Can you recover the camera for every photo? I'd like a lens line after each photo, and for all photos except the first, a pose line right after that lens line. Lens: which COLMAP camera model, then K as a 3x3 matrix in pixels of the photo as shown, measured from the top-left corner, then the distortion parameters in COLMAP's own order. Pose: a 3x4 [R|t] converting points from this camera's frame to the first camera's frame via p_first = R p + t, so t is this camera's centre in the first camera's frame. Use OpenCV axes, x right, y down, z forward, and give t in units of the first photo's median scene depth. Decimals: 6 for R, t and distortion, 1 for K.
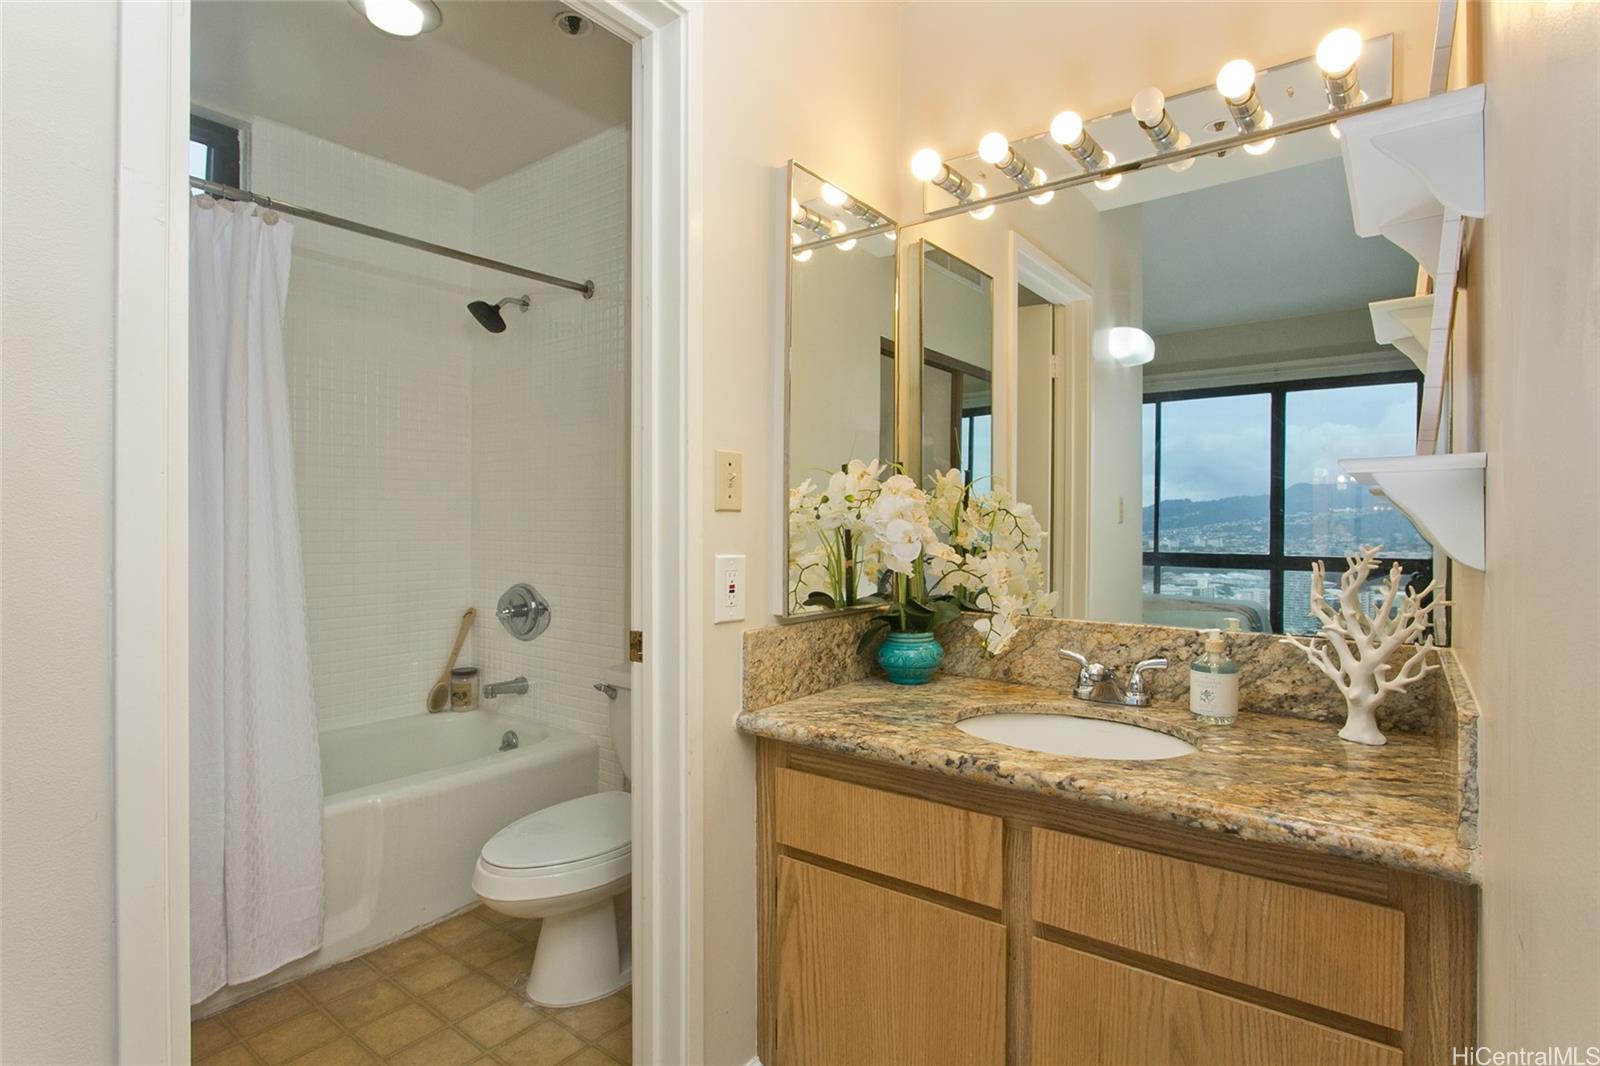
lens RADIAL K [[772.2, 0, 803.9], [0, 772.2, 532.6], [0, 0, 1]] dist [0.001889, 0.000967]
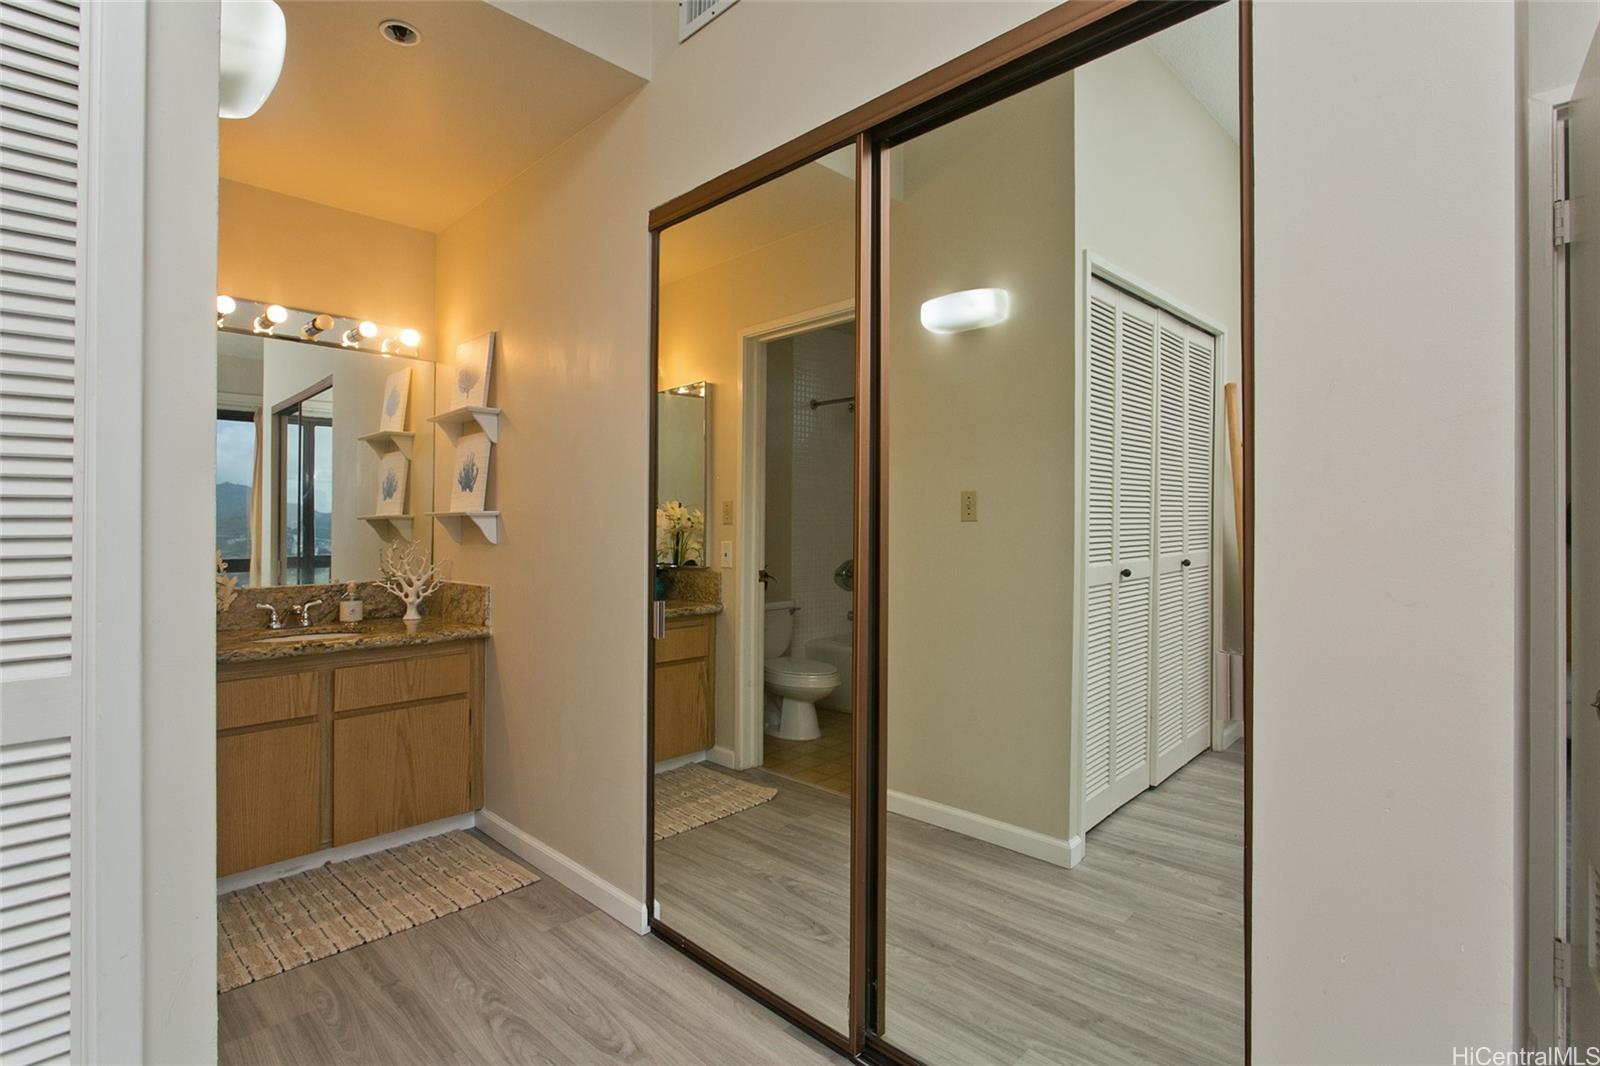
lens RADIAL K [[772.2, 0, 797.8], [0, 772.2, 529.5], [0, 0, 1]] dist [0.001889, 0.000967]
pose [[0.110105, 0.007736, 0.993890, -1.609709], [0.000578, 0.999969, -0.007847, 0.001342], [-0.993920, 0.001438, 0.110097, -0.503233]]
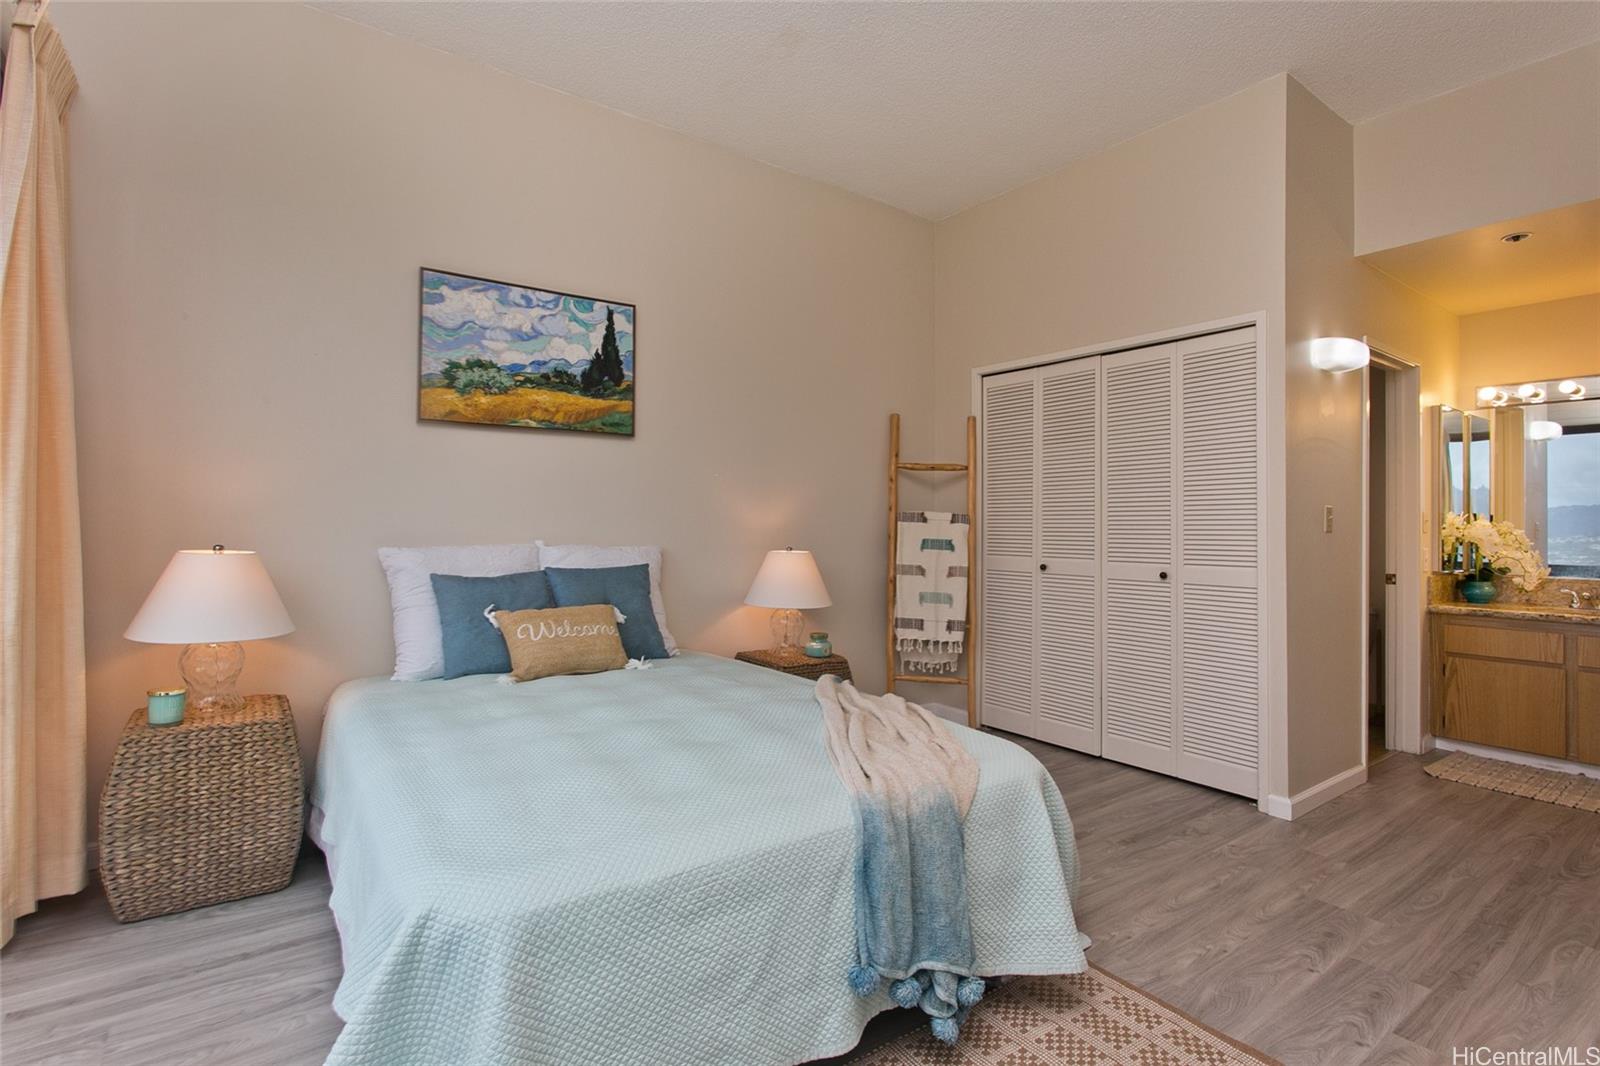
lens RADIAL K [[772.2, 0, 796.1], [0, 772.2, 531.6], [0, 0, 1]] dist [0.001889, 0.000967]
pose [[0.962626, 0.012679, -0.270536, -1.746744], [-0.014790, 0.999874, -0.005767, 0.021716], [0.270428, 0.009552, 0.962693, -2.635948]]
